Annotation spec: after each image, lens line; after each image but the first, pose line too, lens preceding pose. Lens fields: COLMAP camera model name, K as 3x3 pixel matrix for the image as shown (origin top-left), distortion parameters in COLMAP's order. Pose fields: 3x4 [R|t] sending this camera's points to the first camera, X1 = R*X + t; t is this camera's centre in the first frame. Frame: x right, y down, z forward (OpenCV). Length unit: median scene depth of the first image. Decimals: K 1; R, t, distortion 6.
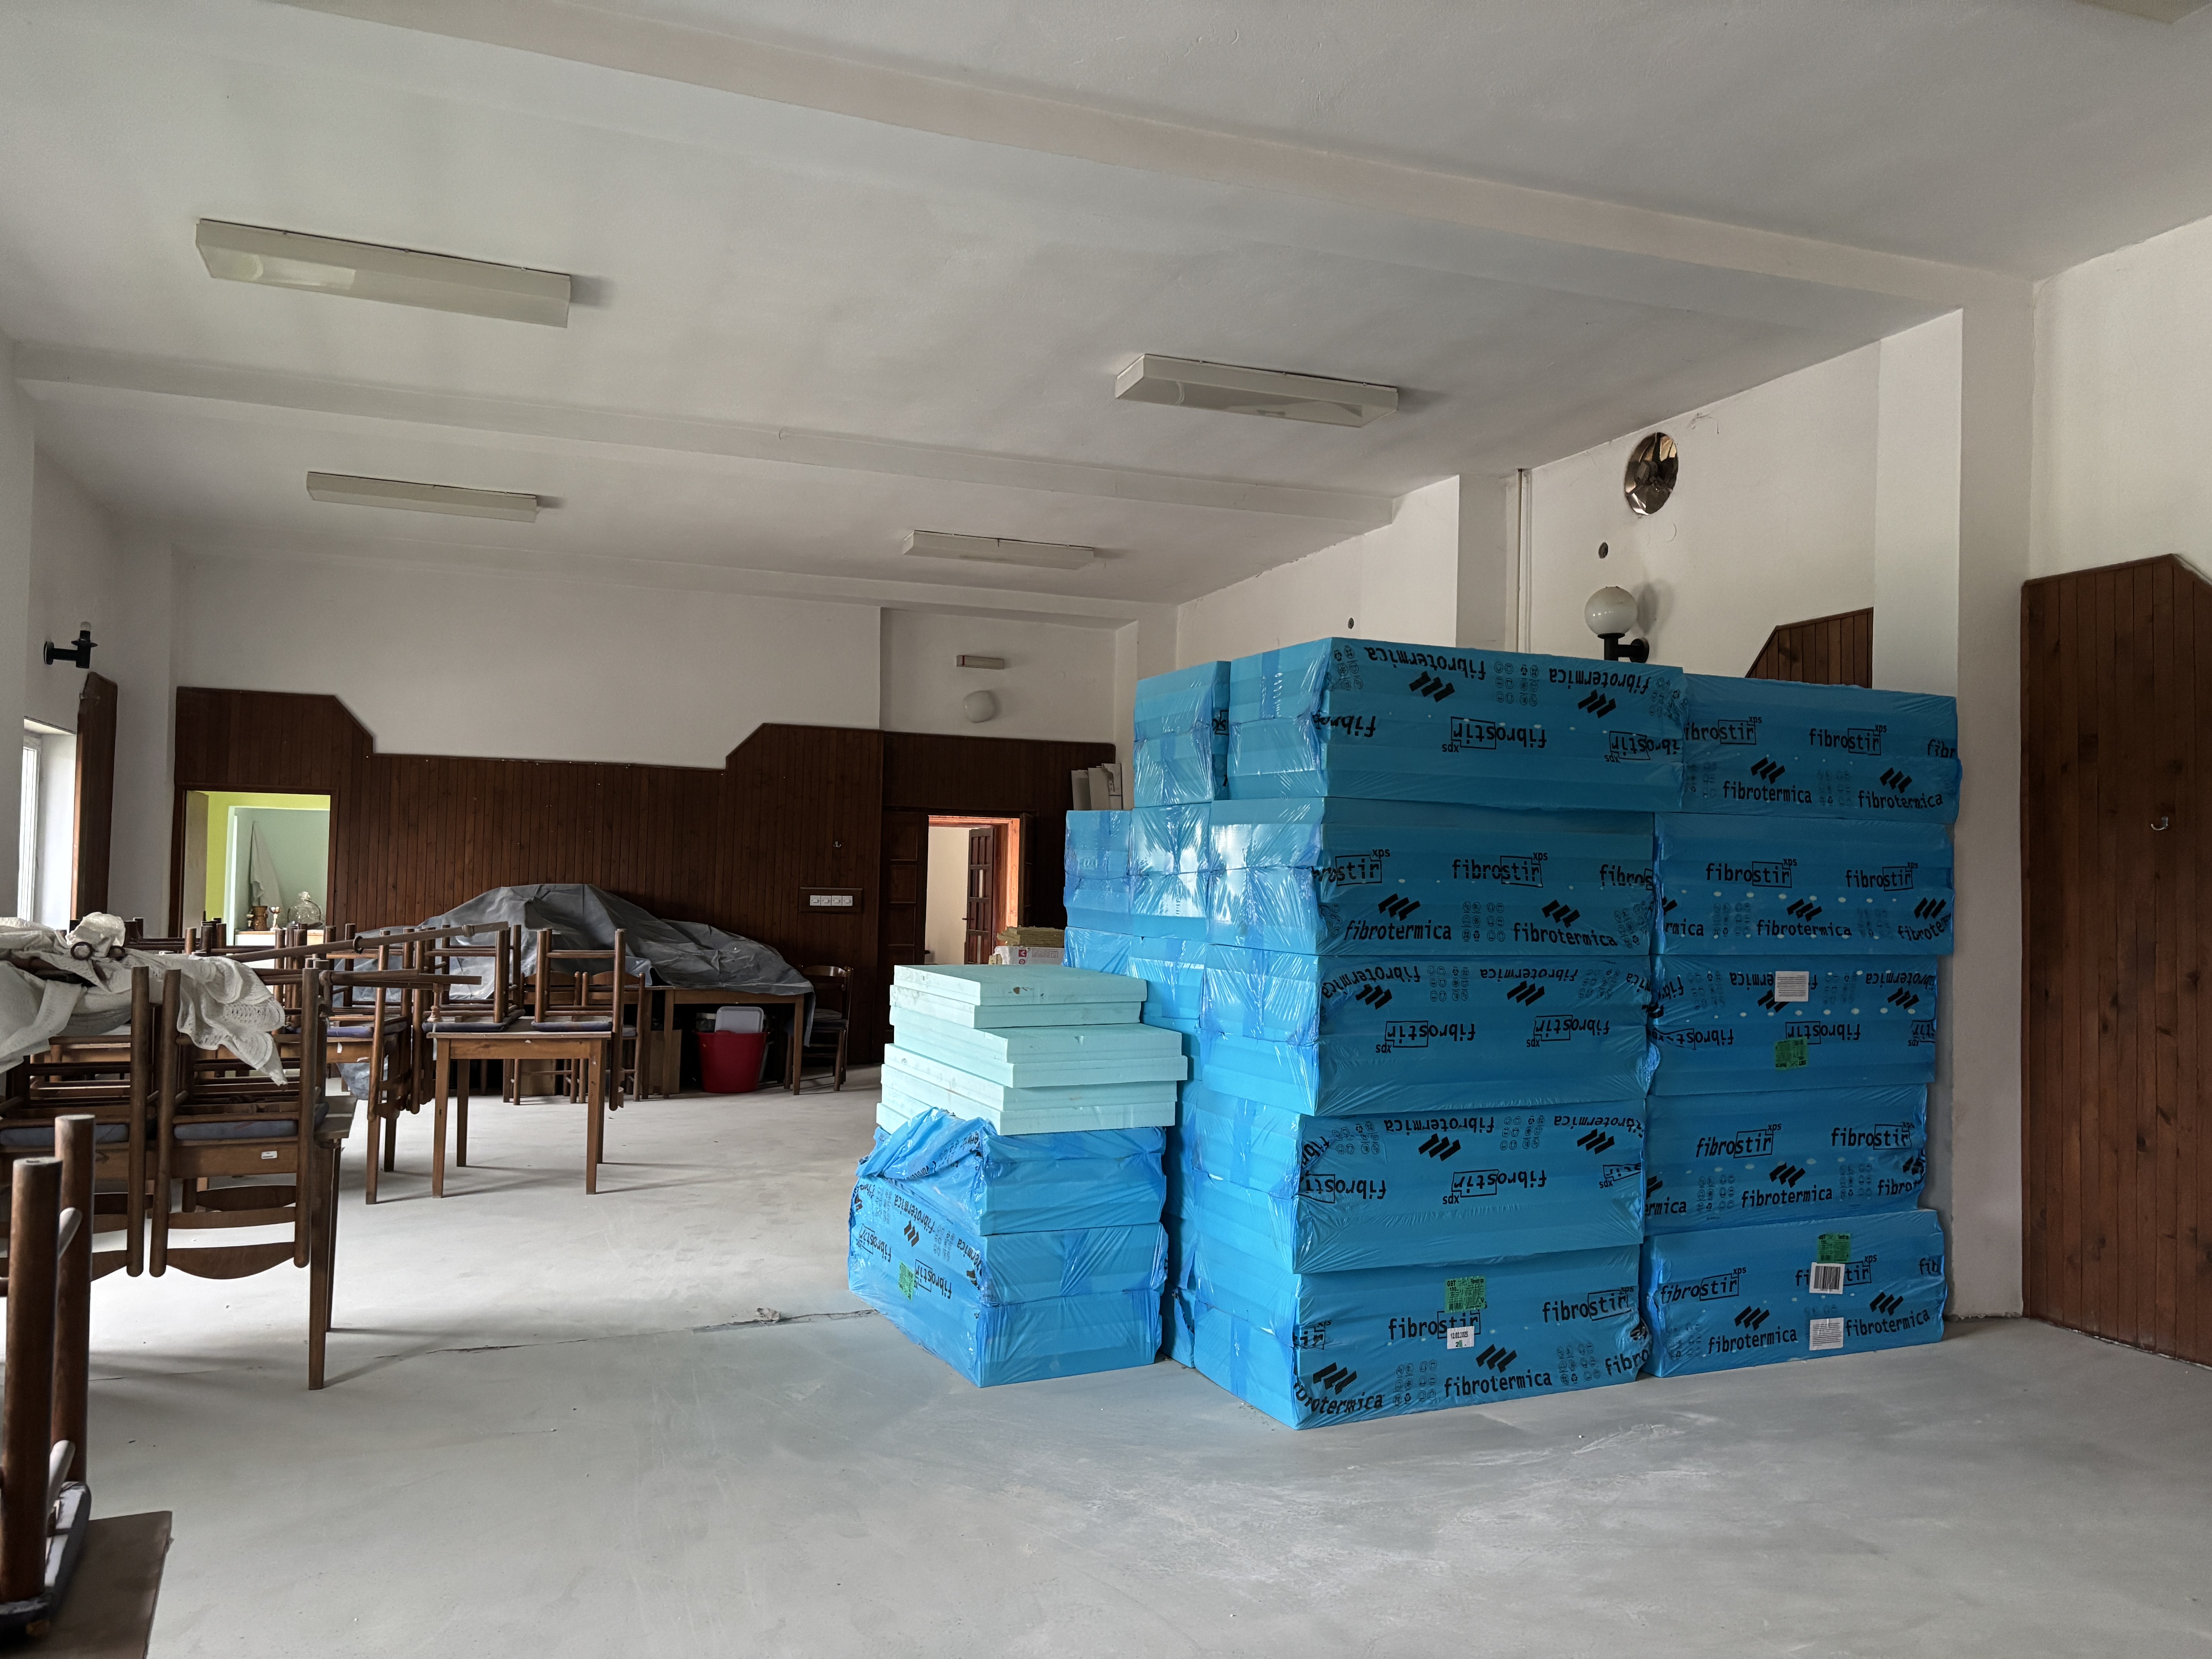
lens RADIAL K [[1694.9, 0, 1120.7], [0, 1694.9, 836.4], [0, 0, 1]] dist [0.052387, -0.054577]
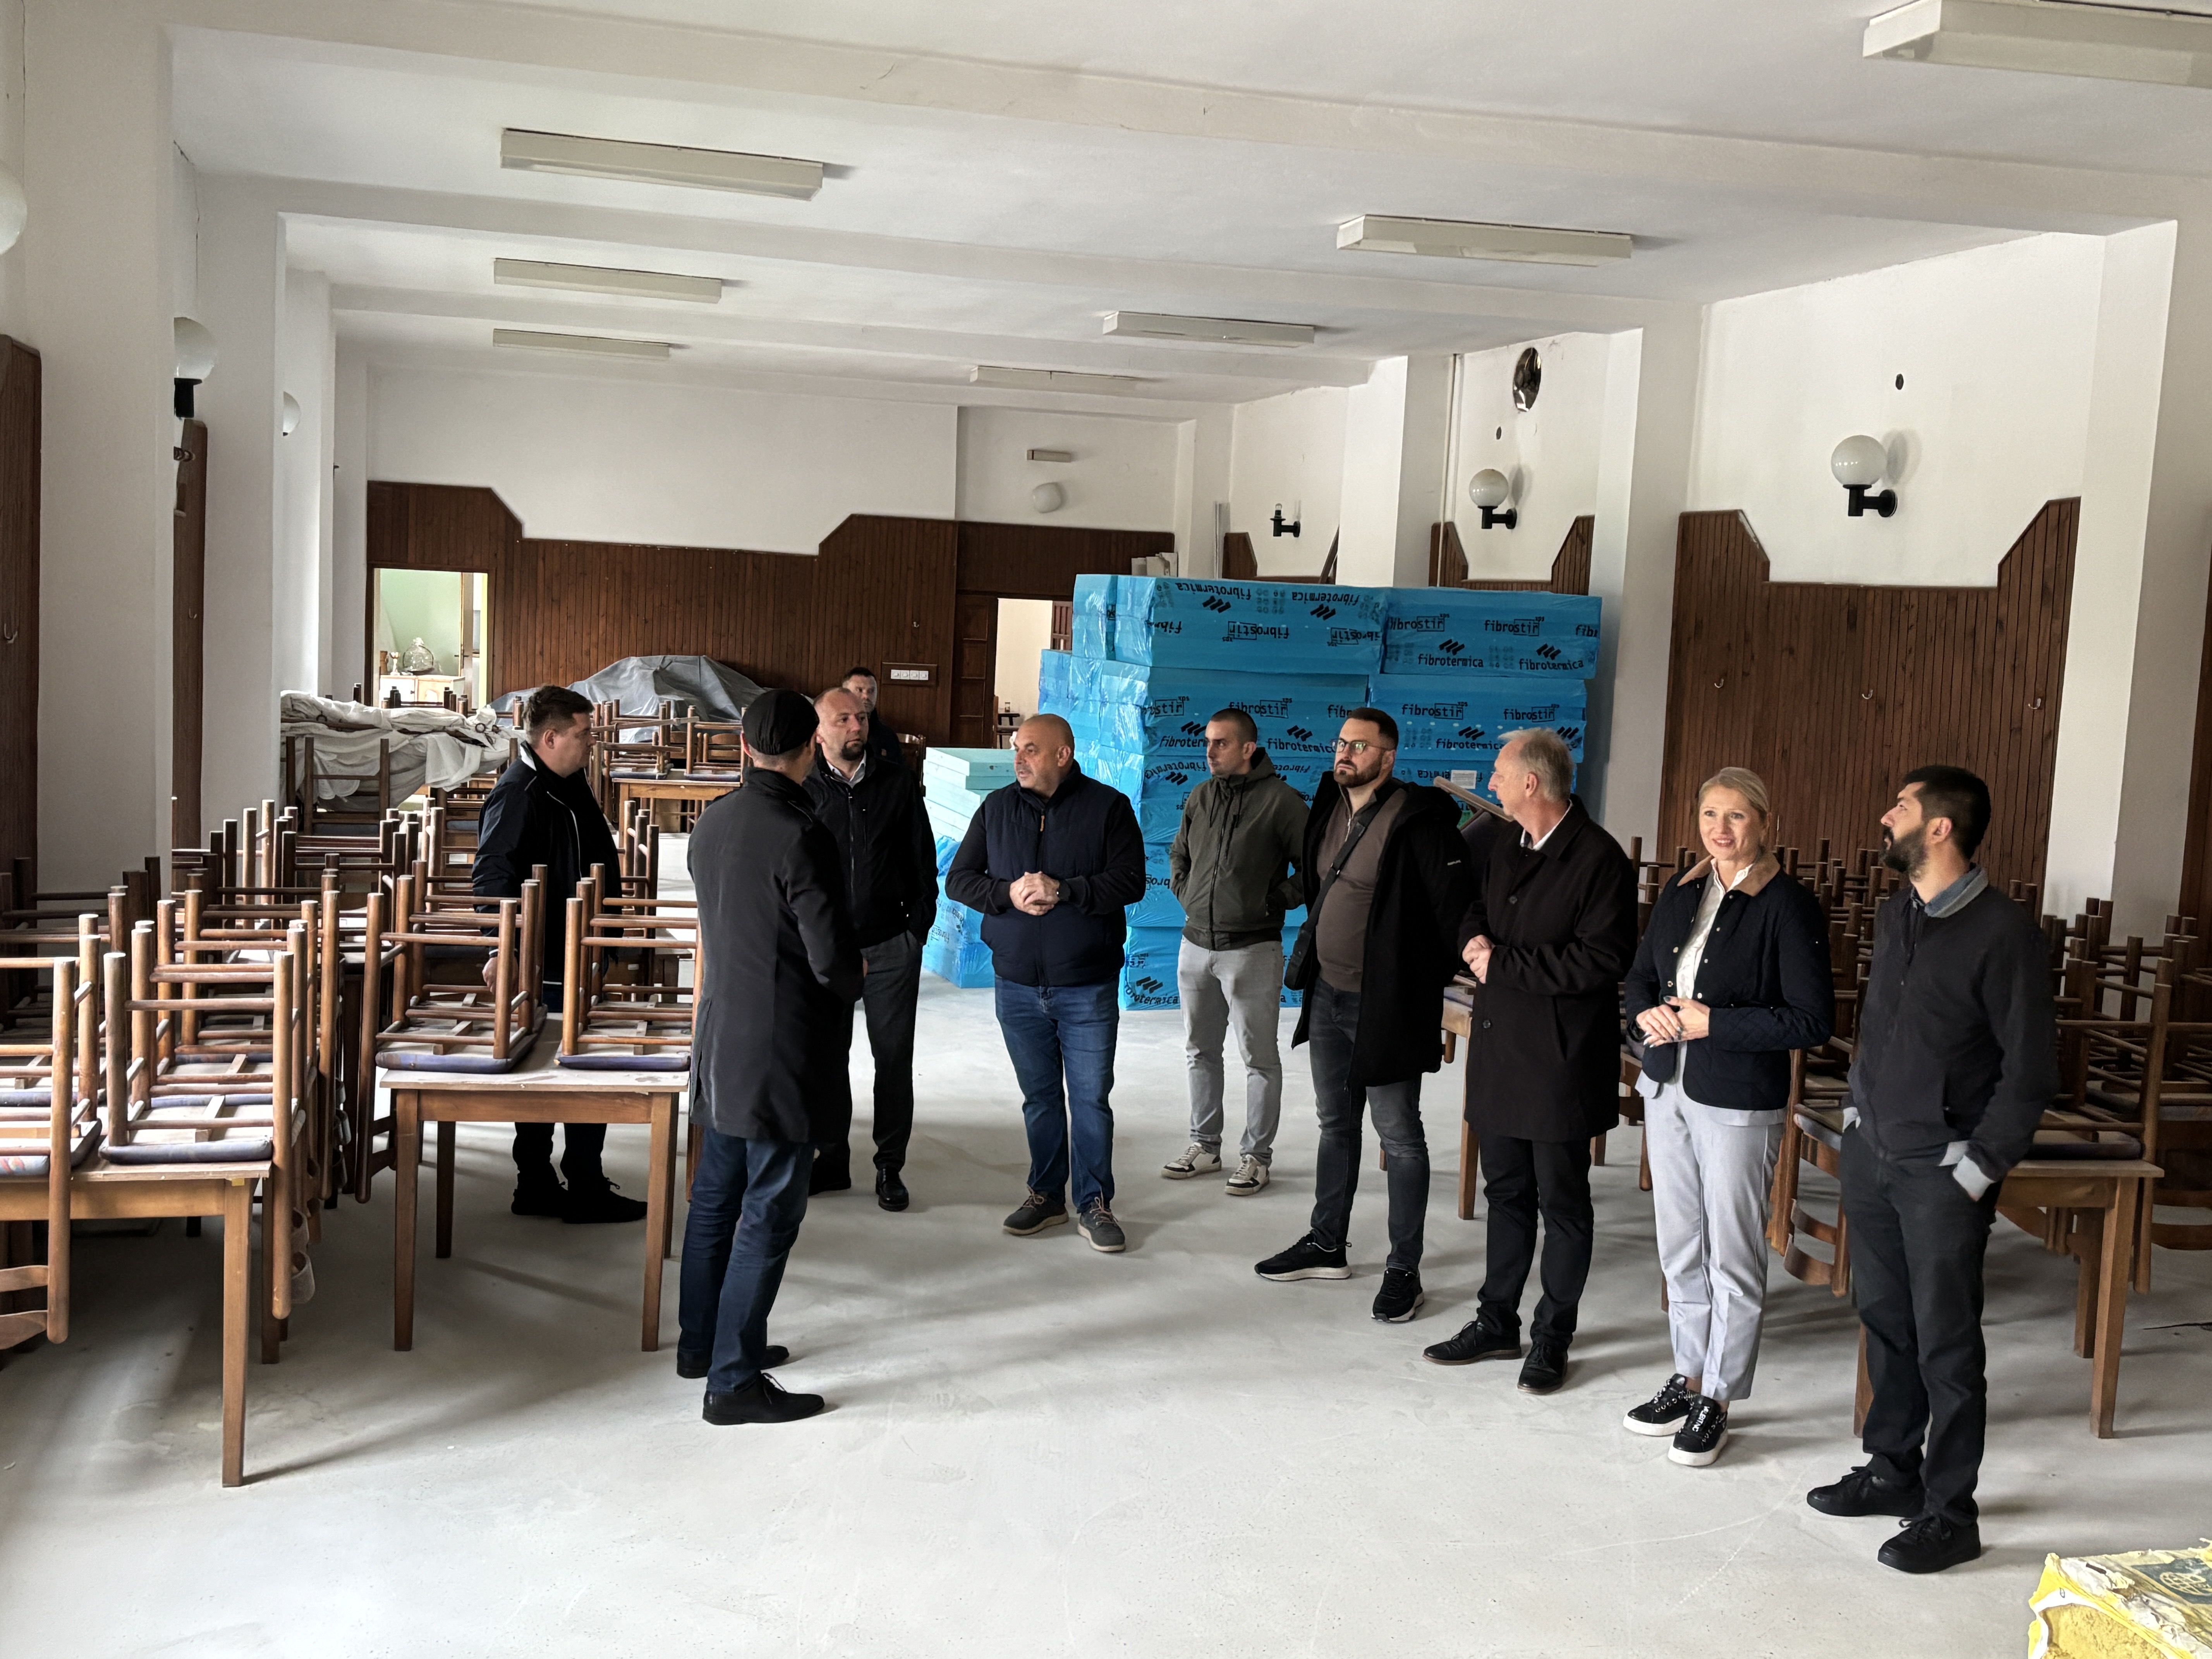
lens RADIAL K [[2286.3, 0, 1098.0], [0, 2286.3, 831.7], [0, 0, 1]] dist [0.126100, 0.000000]
pose [[0.994198, 0.036461, -0.101197, 0.174096], [-0.023335, 0.991503, 0.127978, -0.087455], [0.105003, -0.124874, 0.986601, -0.781185]]
